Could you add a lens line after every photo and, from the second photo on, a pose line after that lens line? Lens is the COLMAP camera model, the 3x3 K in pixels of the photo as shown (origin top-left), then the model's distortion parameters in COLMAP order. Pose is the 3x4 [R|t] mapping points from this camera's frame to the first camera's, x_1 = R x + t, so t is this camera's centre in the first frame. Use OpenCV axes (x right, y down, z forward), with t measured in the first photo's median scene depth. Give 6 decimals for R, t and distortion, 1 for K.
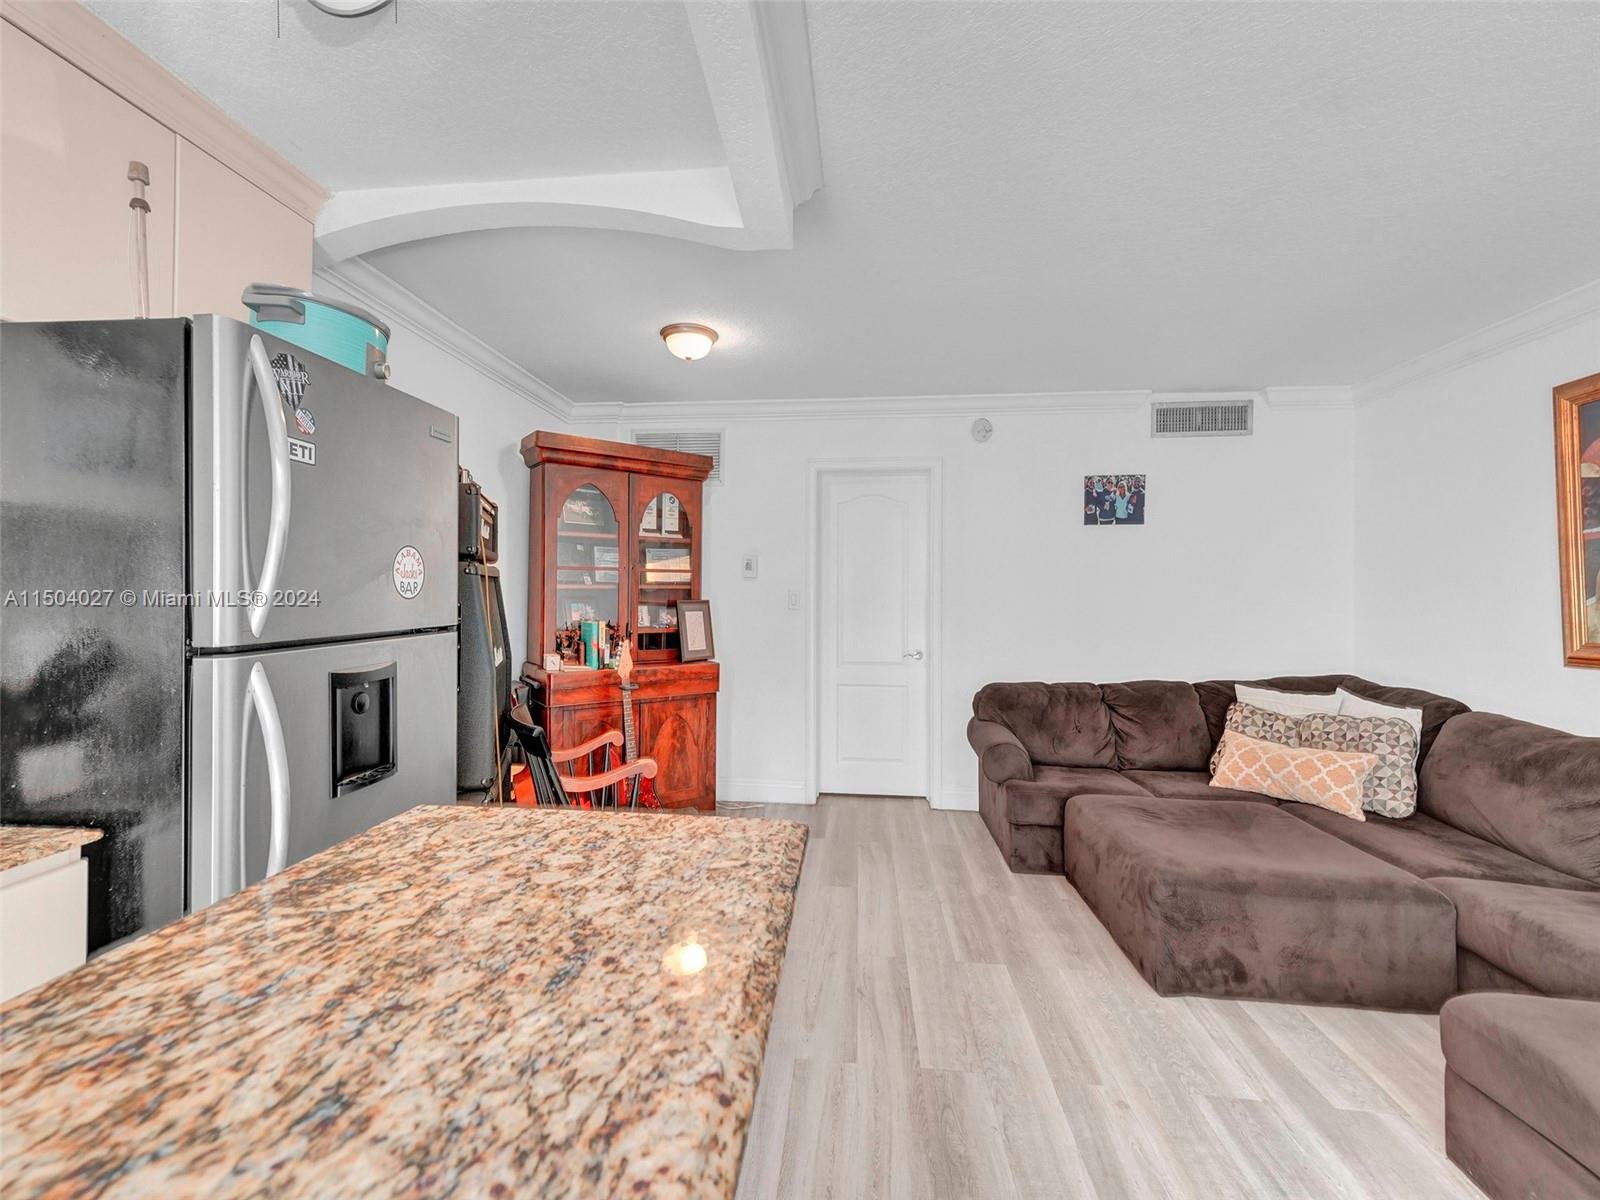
lens RADIAL K [[645.2, 0, 792.1], [0, 645.2, 587.7], [0, 0, 1]] dist [0.010317, 0.000068]
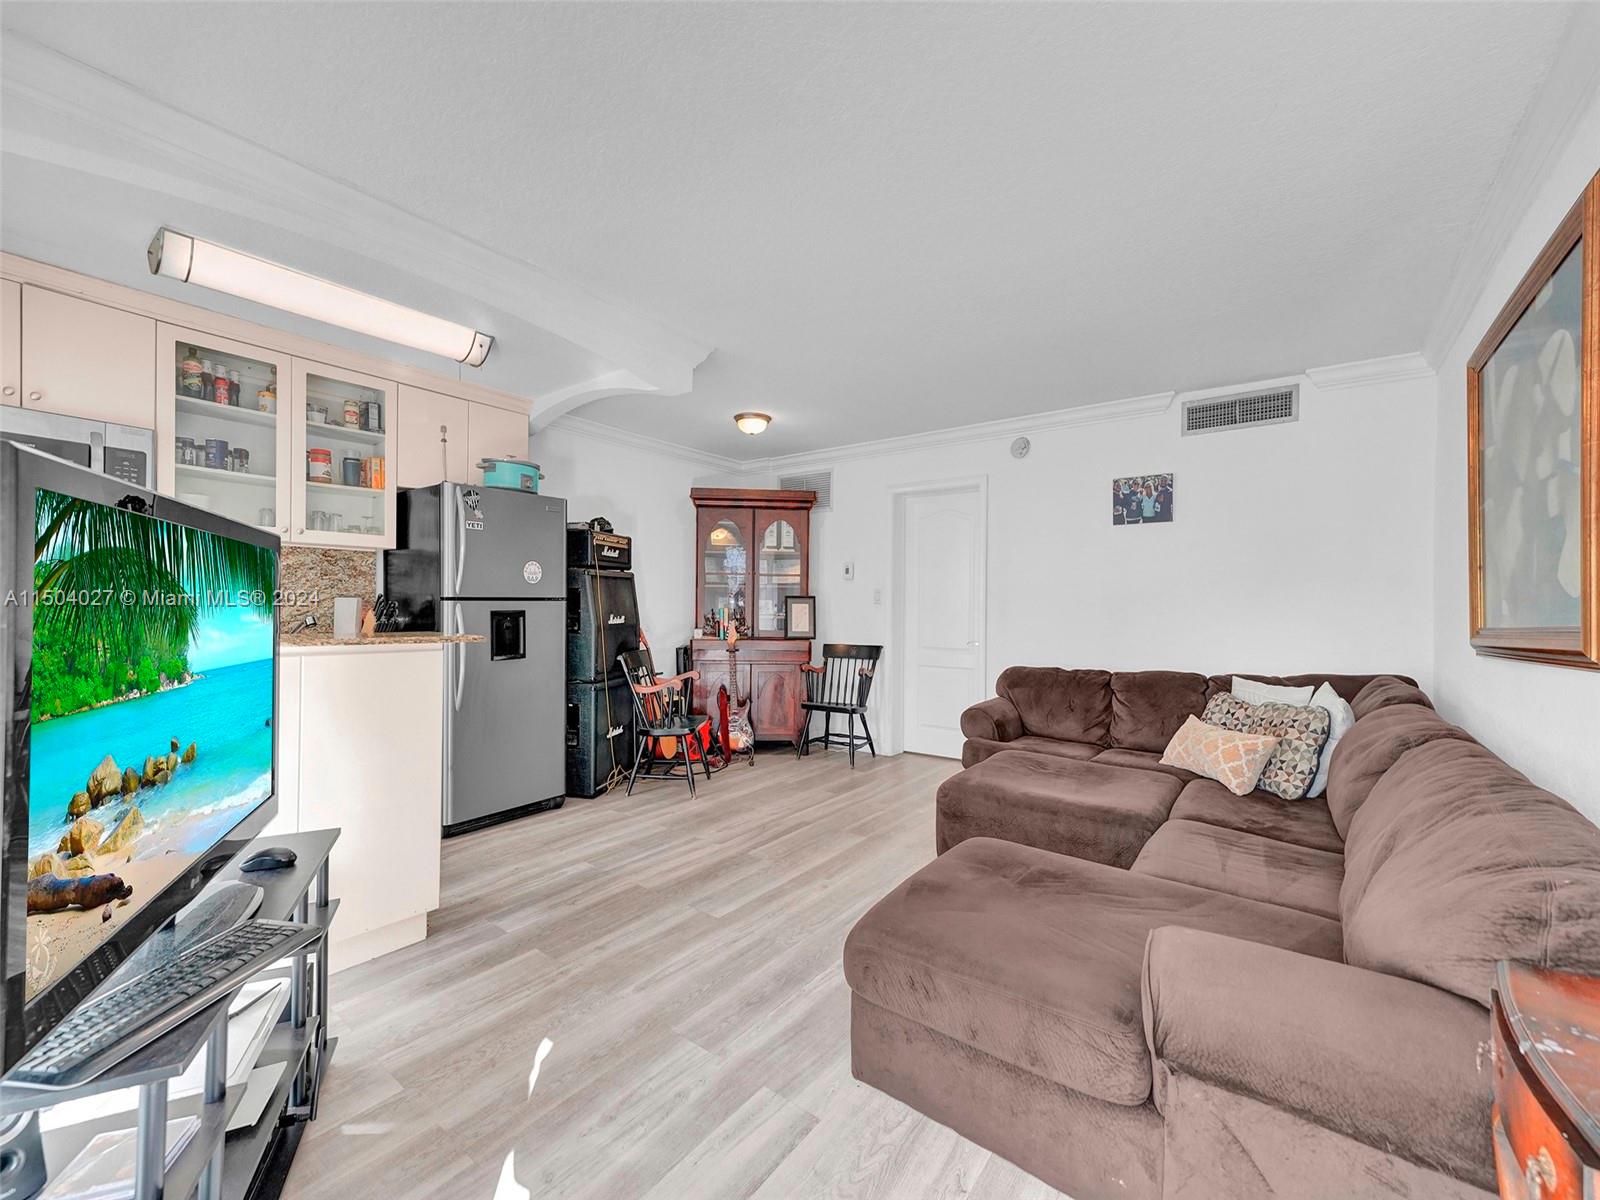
lens RADIAL K [[635.9, 0, 792.0], [0, 635.9, 603.3], [0, 0, 1]] dist [0.011360, 0.000083]
pose [[0.857773, 0.003646, -0.514016, 0.556581], [-0.002665, 0.999993, 0.002646, 0.032106], [0.514022, -0.000900, 0.857777, -0.188945]]
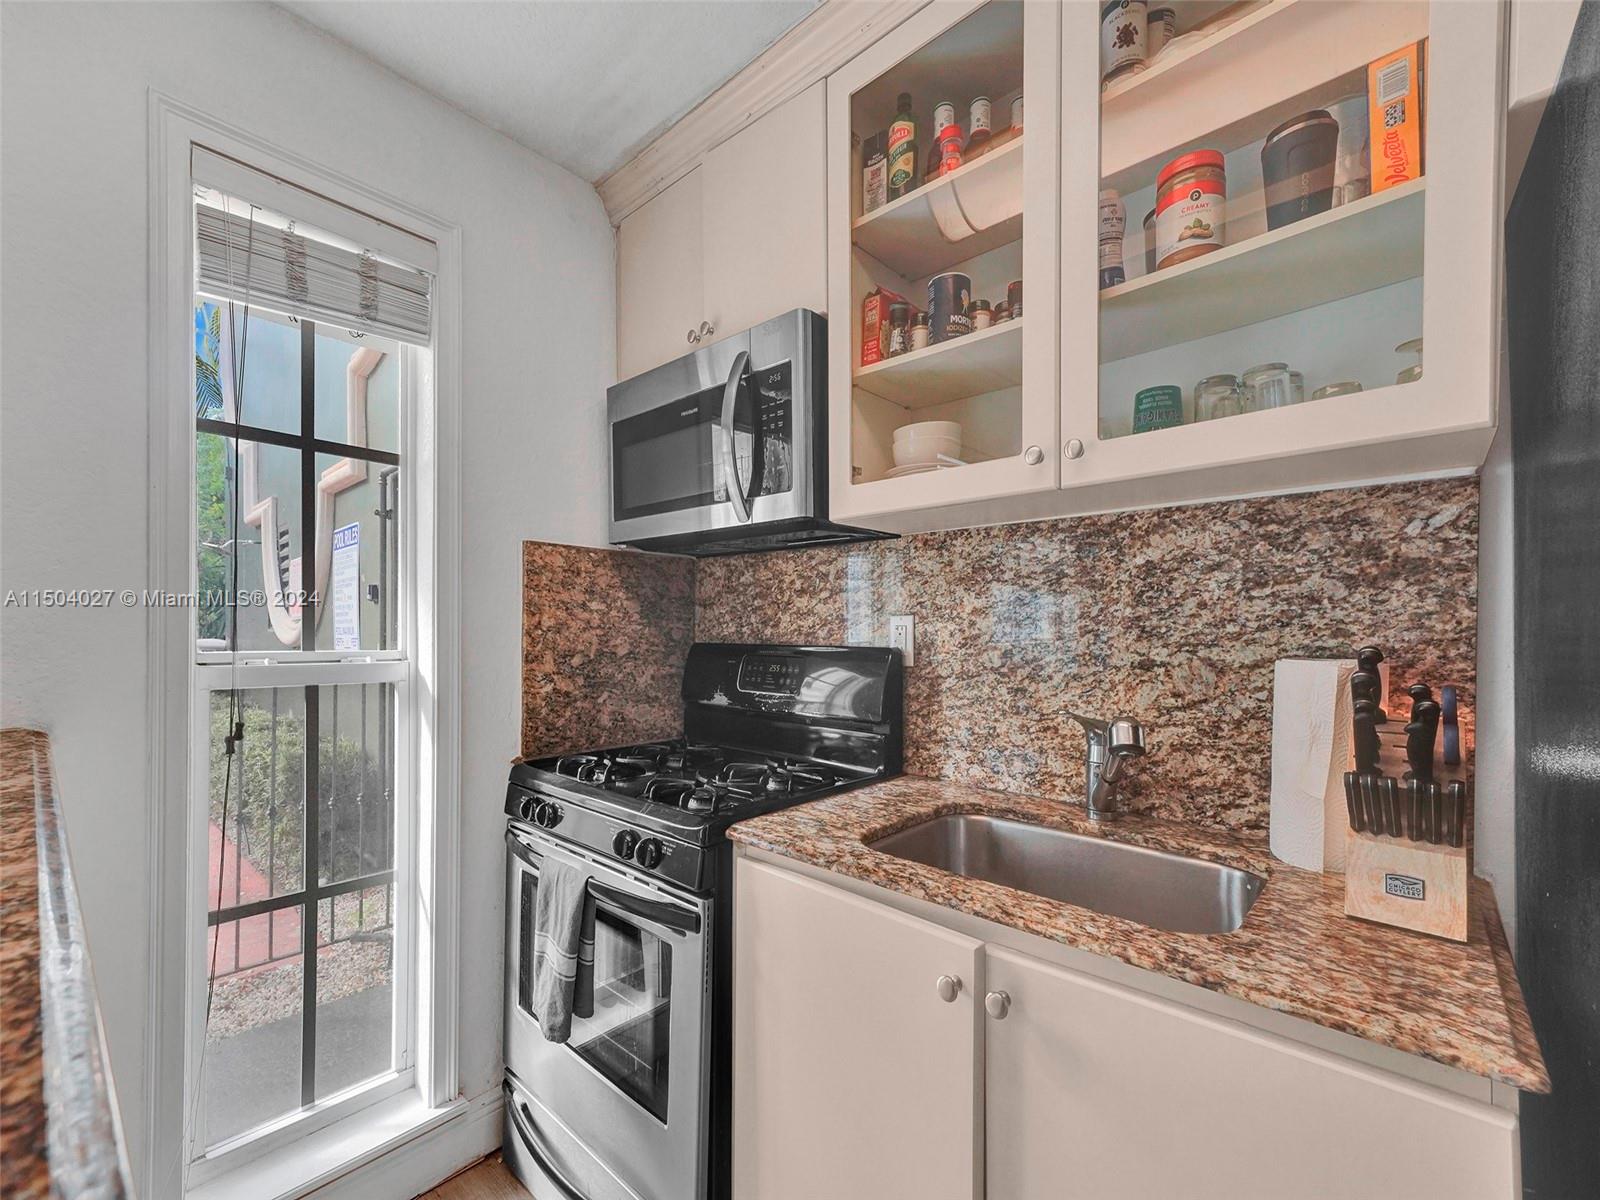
lens RADIAL K [[667.7, 0, 772.6], [0, 667.7, 633.0], [0, 0, 1]] dist [0.010661, -0.000117]
pose [[-0.602424, -0.004732, -0.798162, -0.105577], [0.001823, 0.999972, -0.007305, 0.019239], [0.798174, -0.005856, -0.602398, 0.248115]]
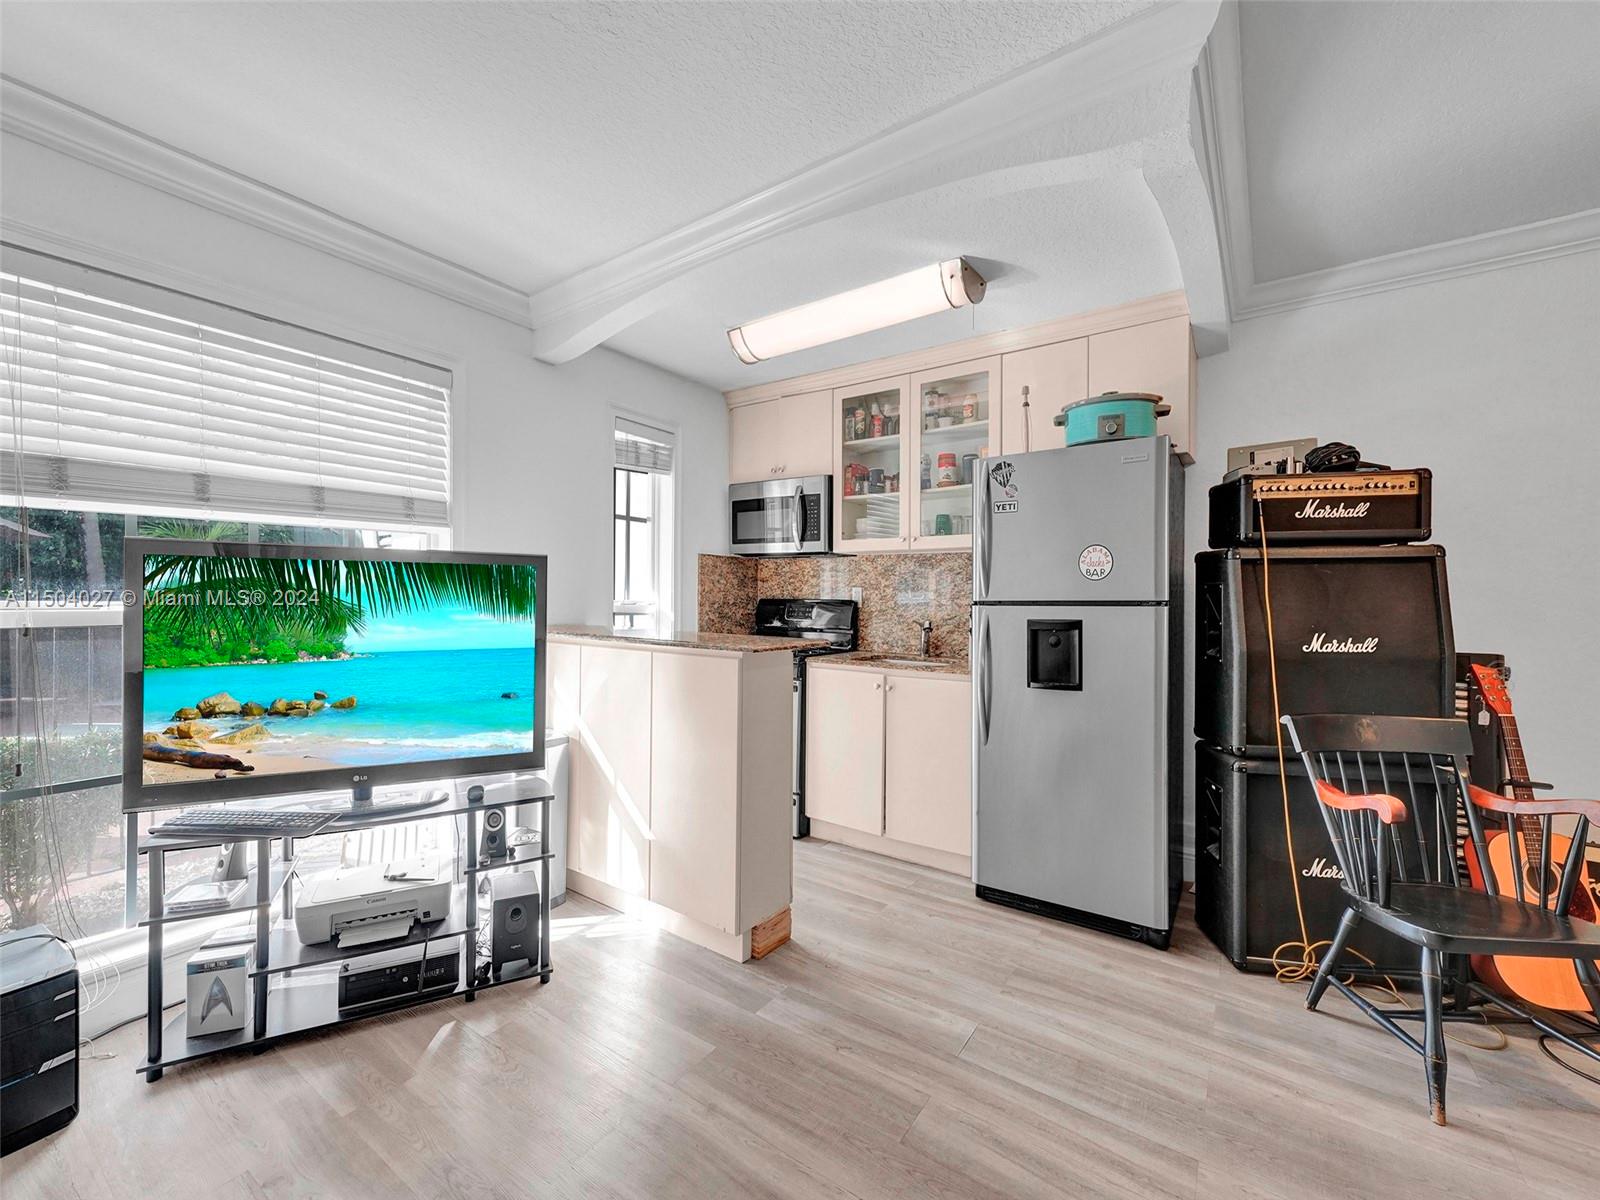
lens RADIAL K [[668.4, 0, 798.1], [0, 668.4, 604.5], [0, 0, 1]] dist [0.012413, 0.000043]
pose [[-0.475340, 0.001303, -0.879801, 0.455392], [-0.002442, 0.999993, 0.002801, 0.029167], [0.879799, 0.003480, -0.475334, 0.468565]]
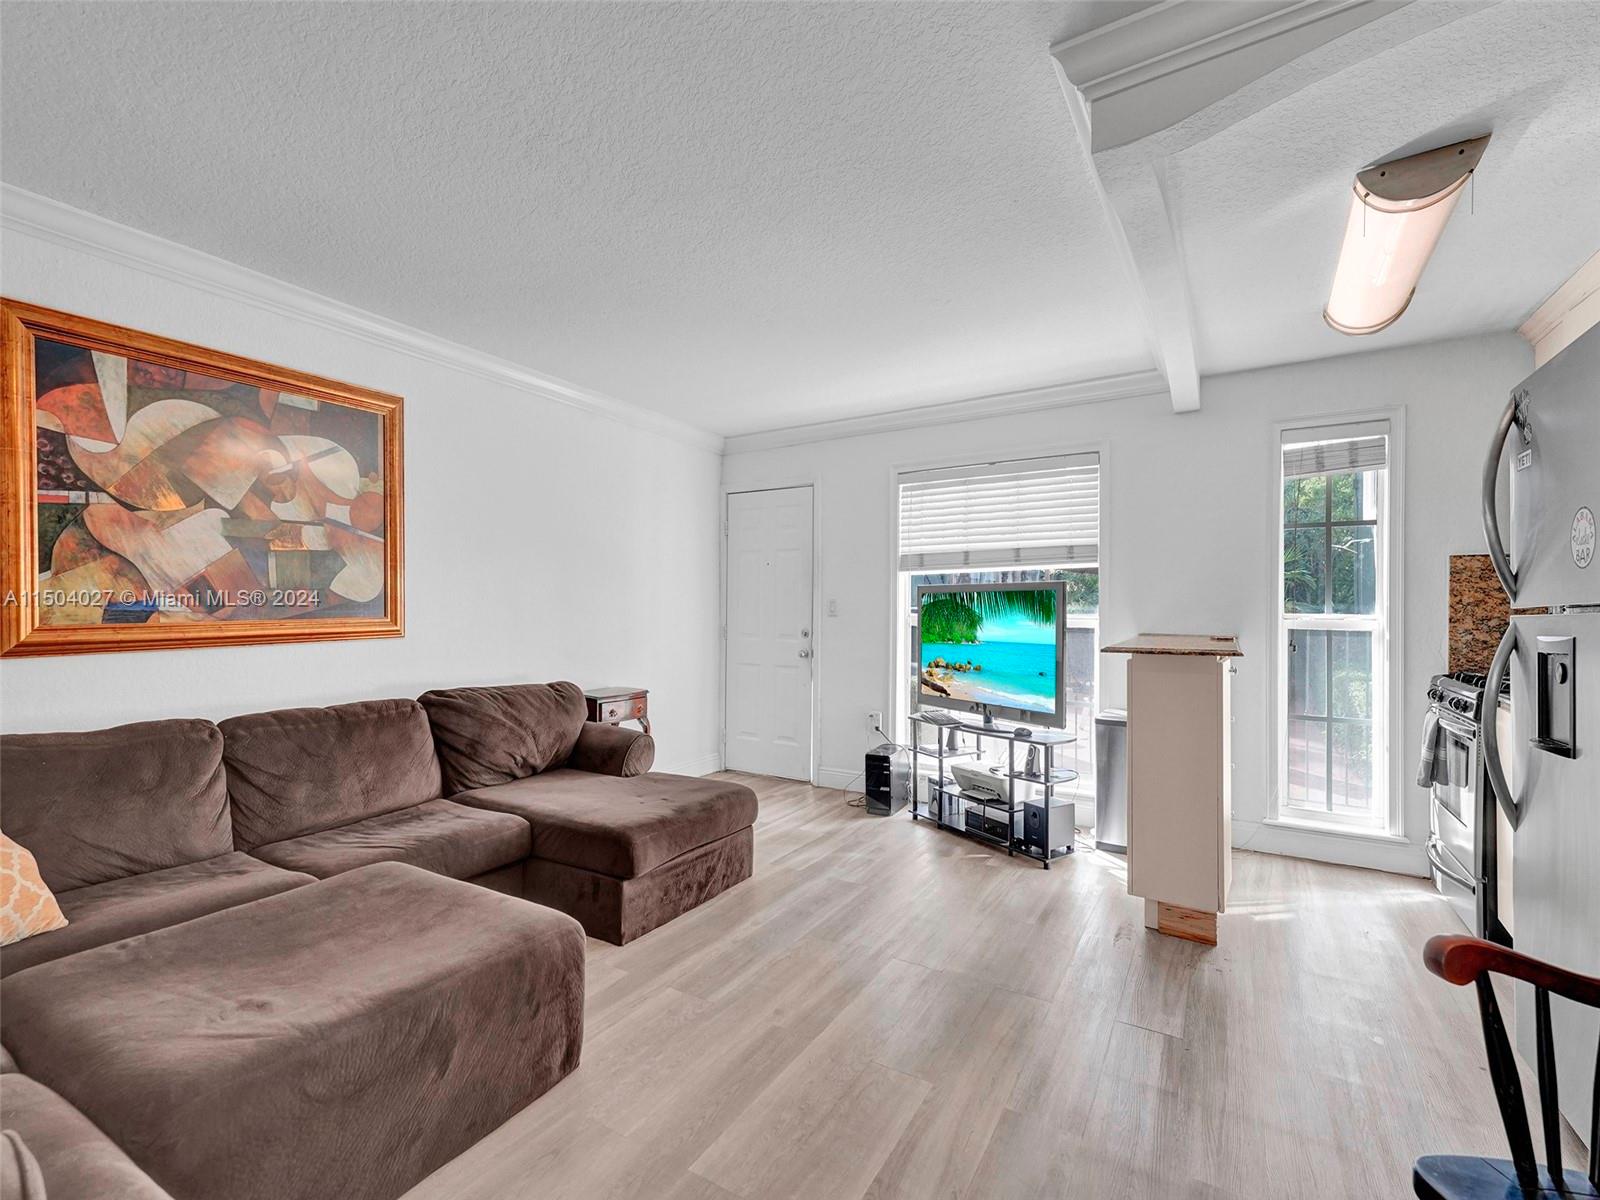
lens RADIAL K [[726.6, 0, 760.7], [0, 726.6, 606.5], [0, 0, 1]] dist [0.020265, 0.000425]
pose [[-0.893554, -0.004591, 0.448933, -0.022168], [-0.013596, 0.999766, -0.016837, 0.041356], [-0.448751, -0.021149, -0.893407, 0.989318]]
